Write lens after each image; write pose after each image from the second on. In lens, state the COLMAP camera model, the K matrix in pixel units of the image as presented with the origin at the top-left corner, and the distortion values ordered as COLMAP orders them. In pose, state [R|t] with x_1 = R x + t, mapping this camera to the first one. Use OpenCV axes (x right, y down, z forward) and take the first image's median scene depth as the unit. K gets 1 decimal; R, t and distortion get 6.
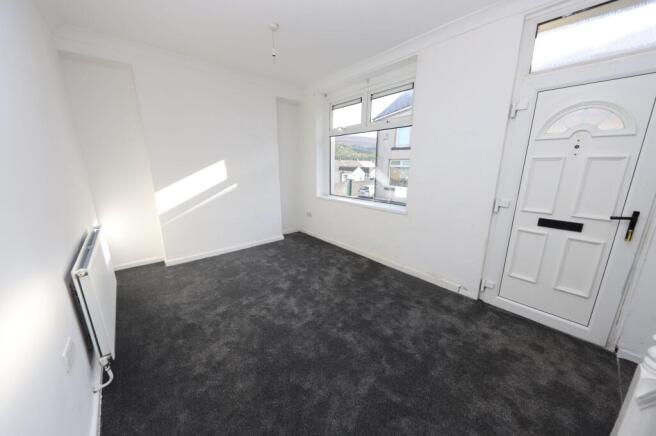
lens RADIAL K [[227.3, 0, 328.3], [0, 227.3, 217.1], [0, 0, 1]] dist [-0.009414, -0.000410]
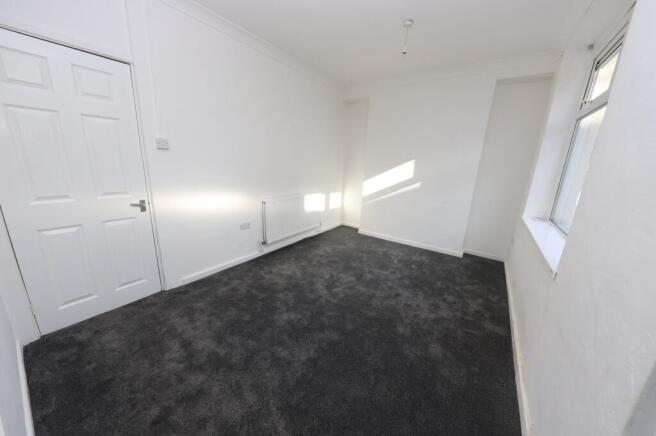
lens RADIAL K [[227.3, 0, 331.5], [0, 227.3, 218.5], [0, 0, 1]] dist [-0.009414, -0.000410]
pose [[0.222347, 0.239153, -0.945181, 0.536046], [-0.251899, 0.950625, 0.181273, -0.080441], [0.941865, 0.197785, 0.271611, 0.378921]]
